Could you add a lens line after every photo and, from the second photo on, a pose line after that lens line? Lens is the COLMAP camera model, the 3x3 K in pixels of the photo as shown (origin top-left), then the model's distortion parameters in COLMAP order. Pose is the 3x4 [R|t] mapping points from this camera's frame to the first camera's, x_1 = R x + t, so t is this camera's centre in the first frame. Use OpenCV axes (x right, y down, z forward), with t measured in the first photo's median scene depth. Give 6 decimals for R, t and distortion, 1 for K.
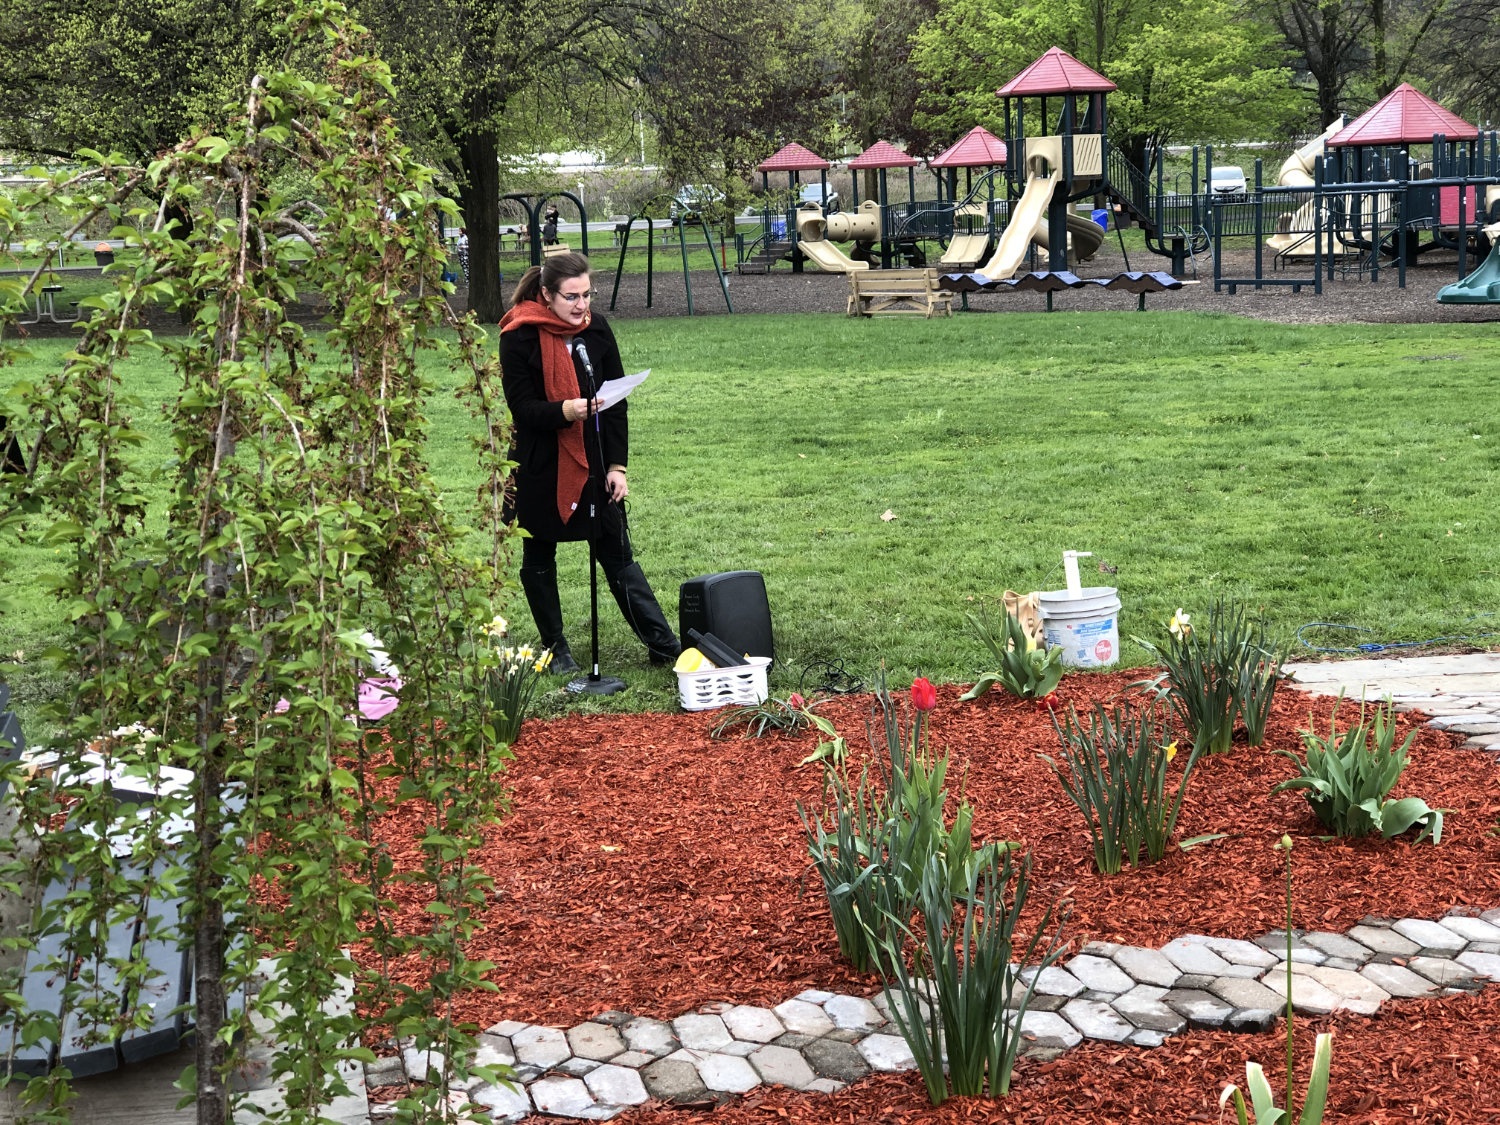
lens RADIAL K [[2449.6, 0, 739.2], [0, 2449.6, 541.2], [0, 0, 1]] dist [0.045435, 0.323308]
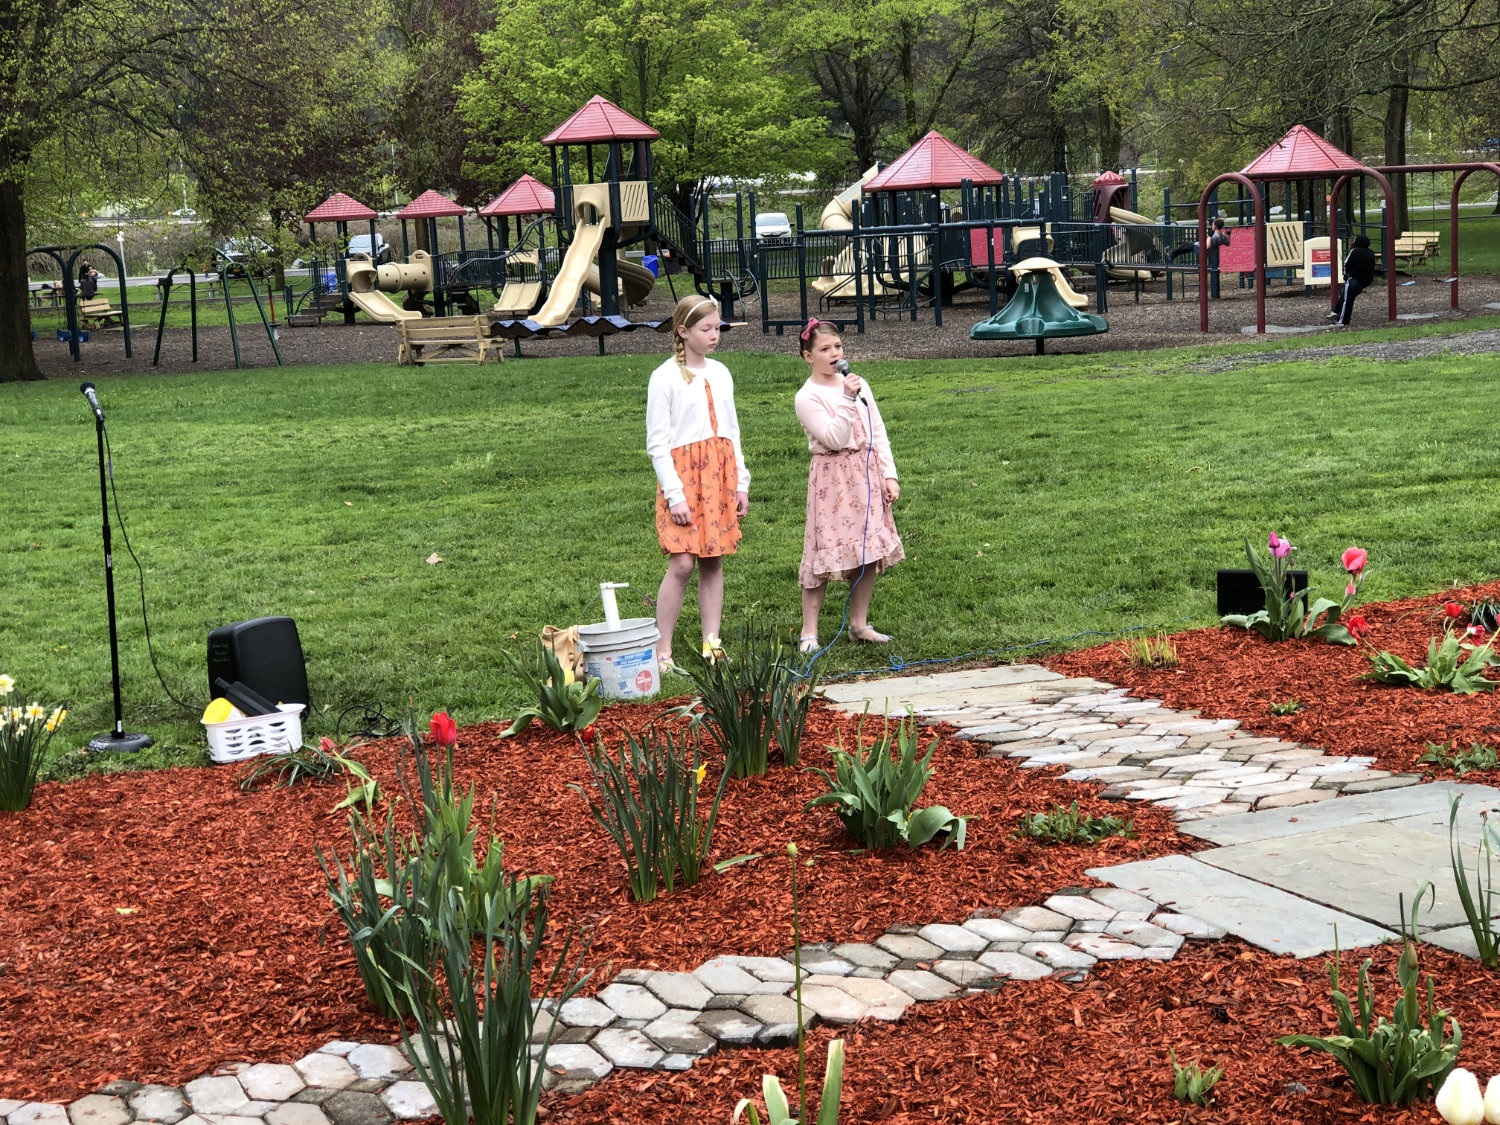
lens RADIAL K [[2449.6, 0, 739.2], [0, 2449.6, 541.2], [0, 0, 1]] dist [0.045435, 0.323308]
pose [[0.983950, -0.037523, 0.174458, 0.016011], [0.041116, 0.999009, -0.017031, 0.006930], [-0.173646, 0.023930, 0.984517, 0.013989]]
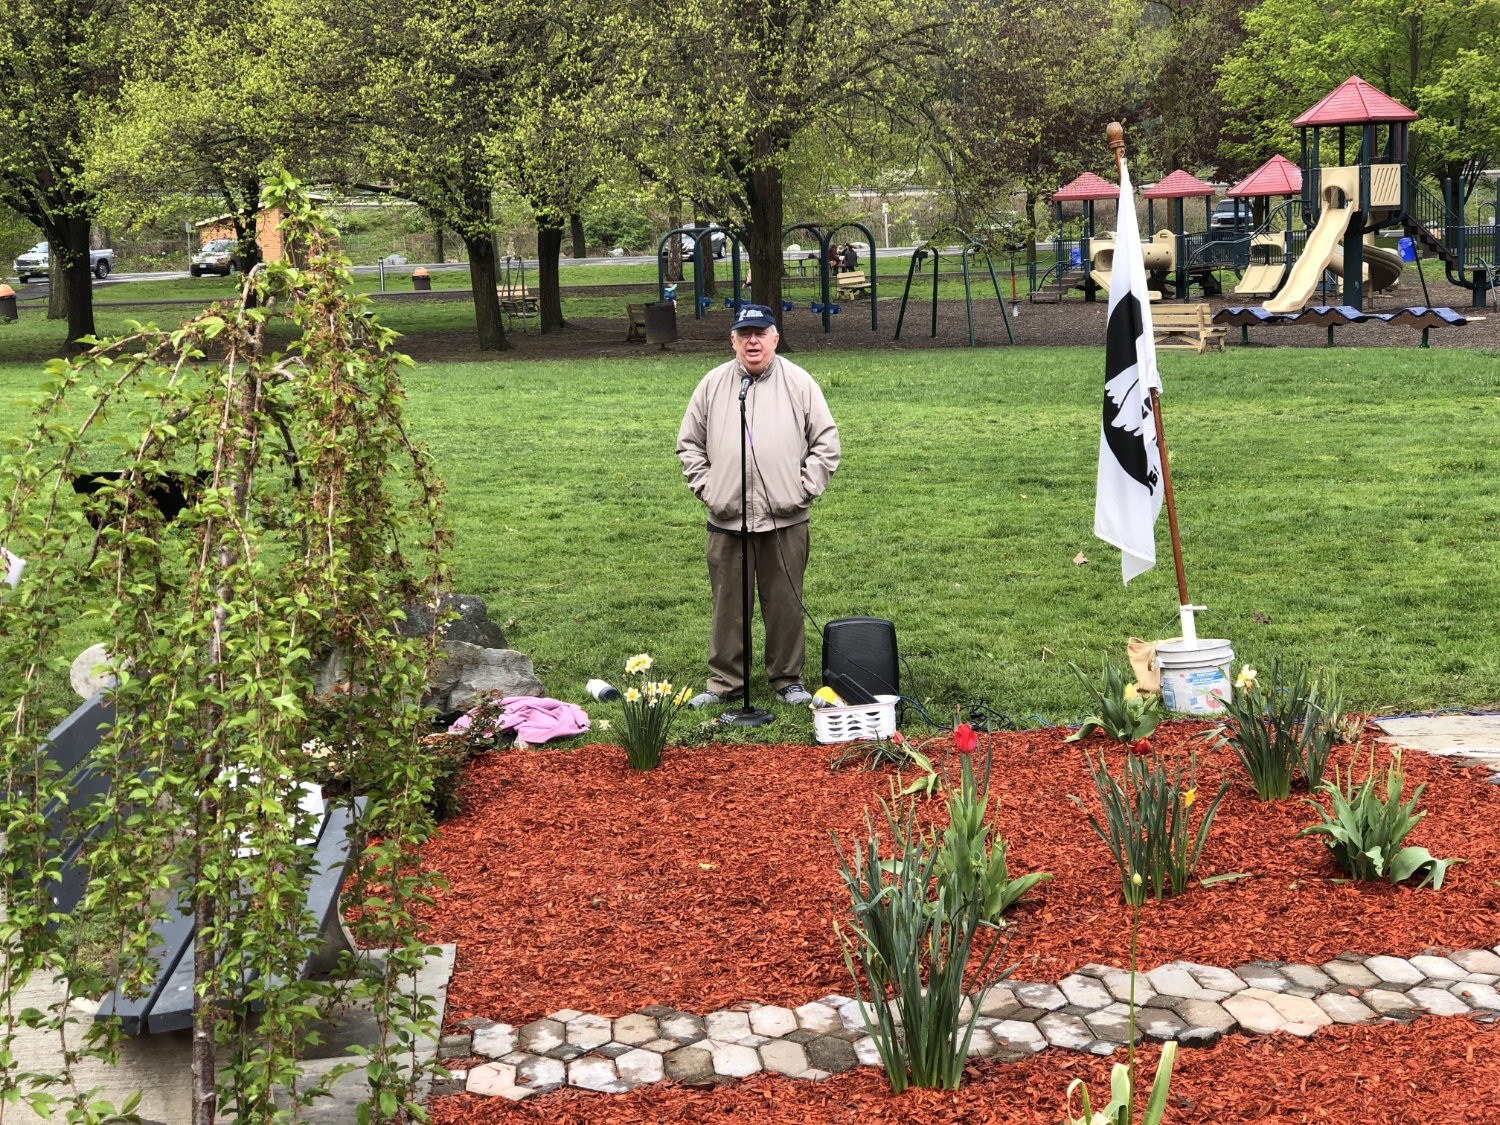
lens RADIAL K [[2460.4, 0, 733.3], [0, 2460.4, 536.6], [0, 0, 1]] dist [0.041441, 0.320006]
pose [[0.991109, 0.019655, -0.131590, 0.085924], [-0.020915, 0.999748, -0.008200, -0.013855], [0.131396, 0.010879, 0.991270, -0.099524]]
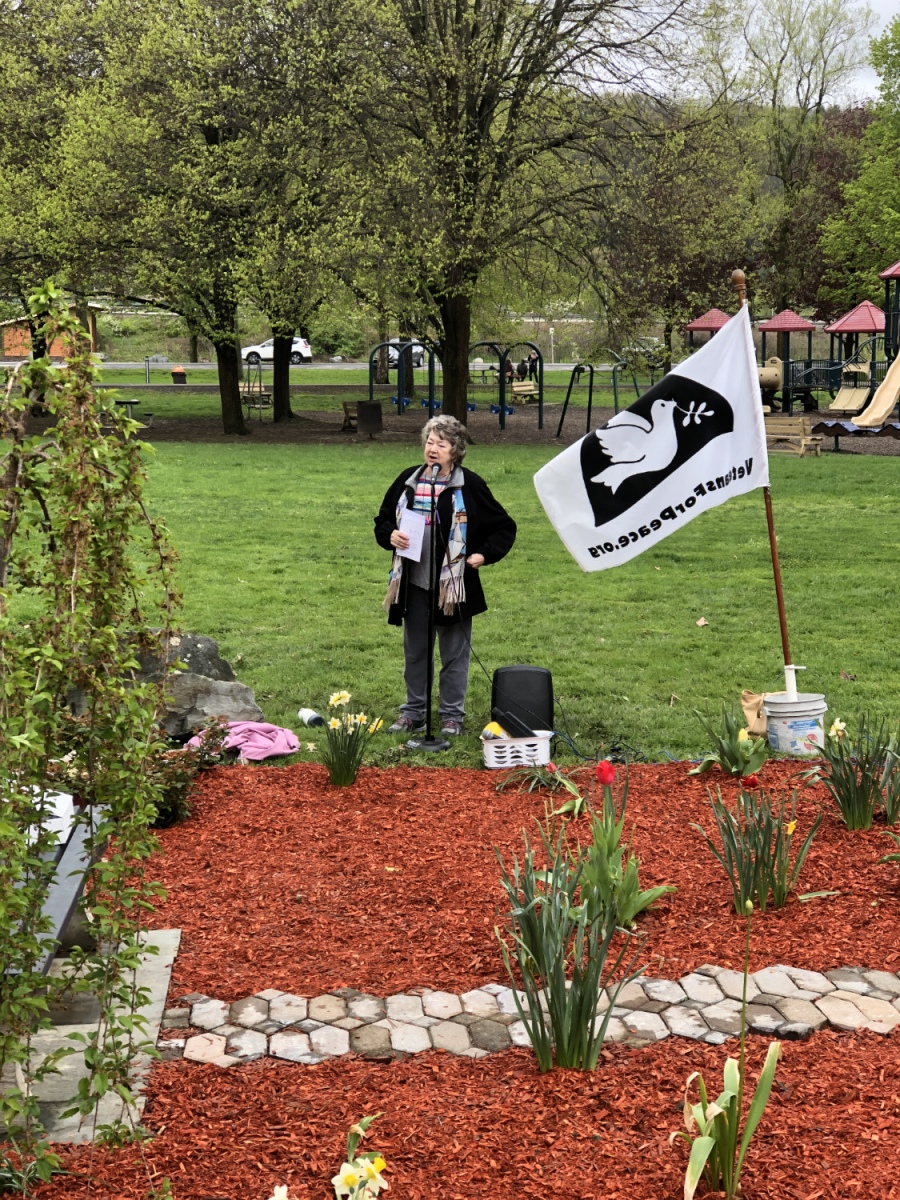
lens RADIAL K [[1959.7, 0, 450.0], [0, 1959.7, 600.0], [0, 0, 1]] dist [0.045435, 0.323308]
pose [[0.991646, 0.054480, -0.116921, 0.081047], [-0.055244, 0.998467, -0.003300, -0.018438], [0.116562, 0.009731, 0.993136, -0.068030]]
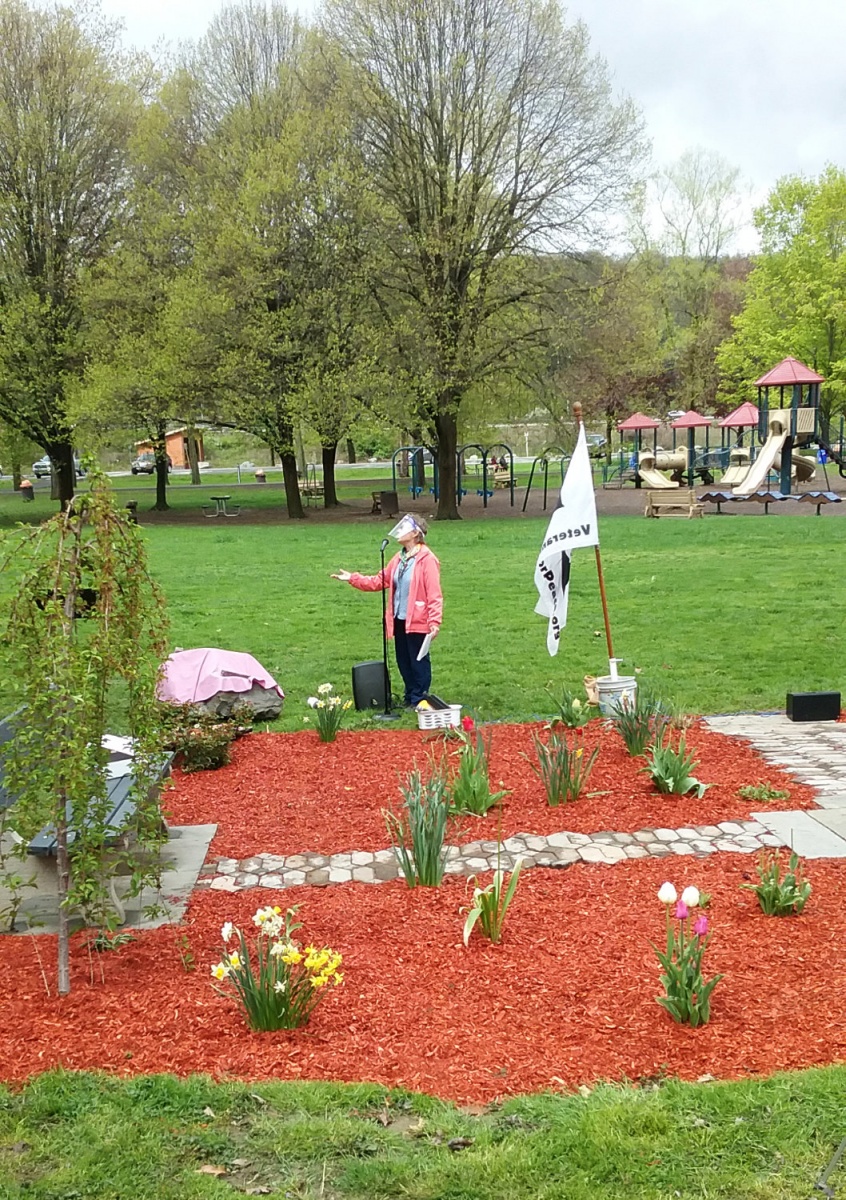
lens RADIAL K [[1396.5, 0, 406.7], [0, 1396.5, 765.4], [0, 0, 1]] dist [0.068203, -0.096135]
pose [[0.986707, 0.035976, -0.158475, 0.165316], [-0.021268, 0.995387, 0.093550, -0.013986], [0.161109, -0.088936, 0.982921, -0.205288]]
